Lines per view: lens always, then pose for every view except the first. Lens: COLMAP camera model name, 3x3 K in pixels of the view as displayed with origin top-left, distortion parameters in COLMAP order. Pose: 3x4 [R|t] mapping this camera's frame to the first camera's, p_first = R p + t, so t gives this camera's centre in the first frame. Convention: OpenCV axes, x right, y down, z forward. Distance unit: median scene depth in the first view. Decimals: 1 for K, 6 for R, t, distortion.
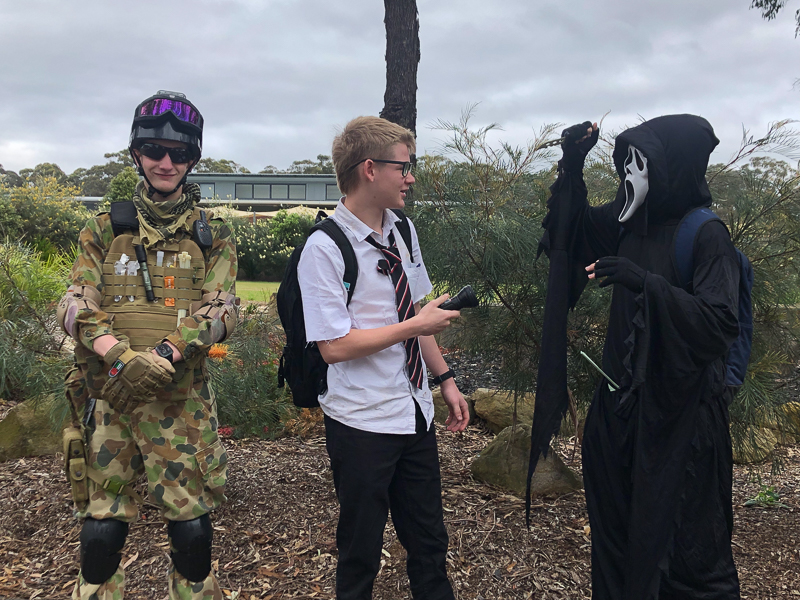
lens RADIAL K [[971.4, 0, 396.3], [0, 971.4, 302.7], [0, 0, 1]] dist [0.131818, -0.391432]
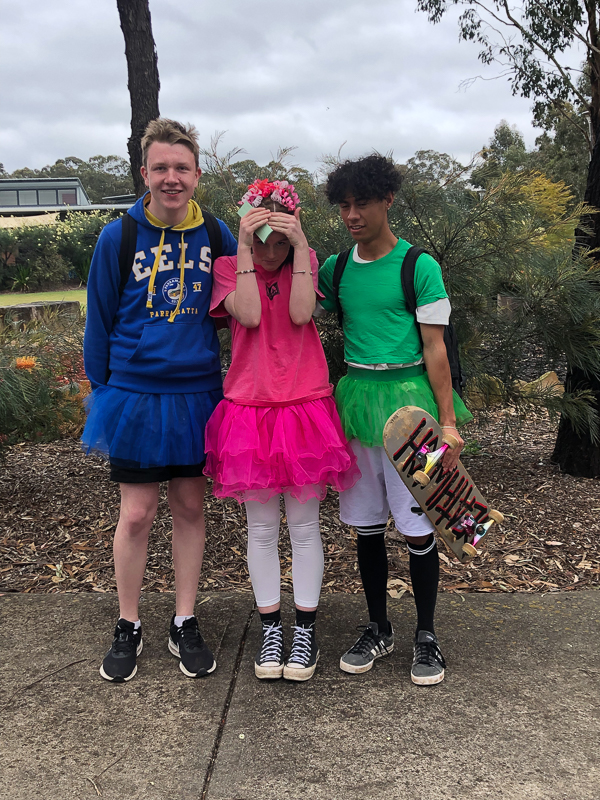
lens RADIAL K [[971.4, 0, 303.1], [0, 971.4, 397.0], [0, 0, 1]] dist [0.131818, -0.391432]
pose [[0.972830, -0.077994, 0.217987, -0.102674], [0.057094, 0.993288, 0.100593, -0.006202], [-0.224370, -0.085414, 0.970754, -0.164955]]
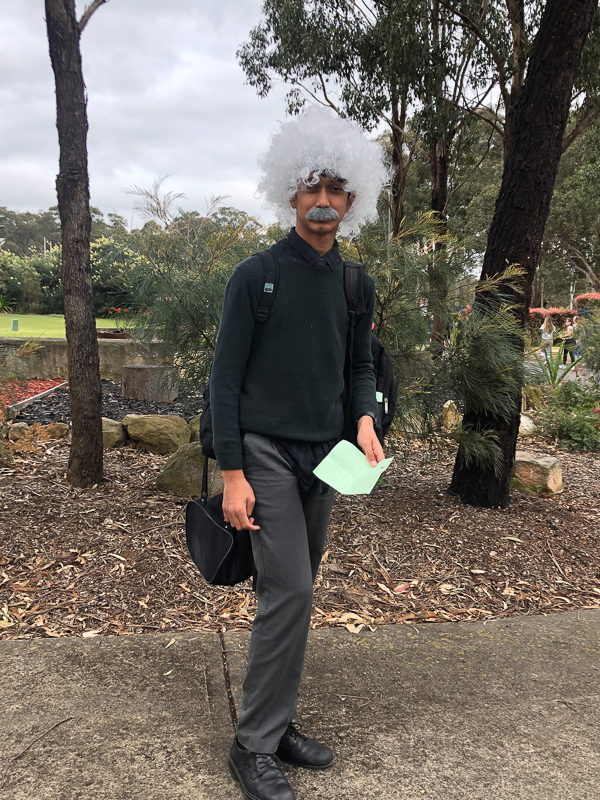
lens RADIAL K [[848.3, 0, 299.2], [0, 848.3, 396.6], [0, 0, 1]] dist [0.025792, -0.016385]
pose [[0.903675, -0.054193, 0.424776, -0.224101], [0.020654, 0.996321, 0.083172, -0.020632], [-0.427721, -0.066387, 0.901470, -0.016199]]
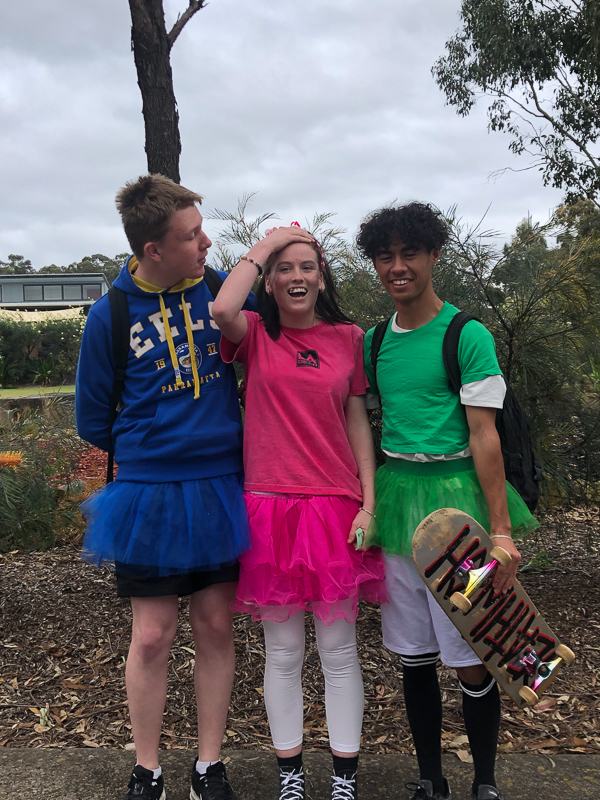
lens RADIAL K [[975.5, 0, 305.3], [0, 975.5, 402.7], [0, 0, 1]] dist [0.095450, -0.316579]
pose [[0.977239, -0.054371, 0.205053, -0.081919], [0.053720, 0.998518, 0.008743, 0.002528], [-0.205225, 0.002471, 0.978712, 0.010361]]
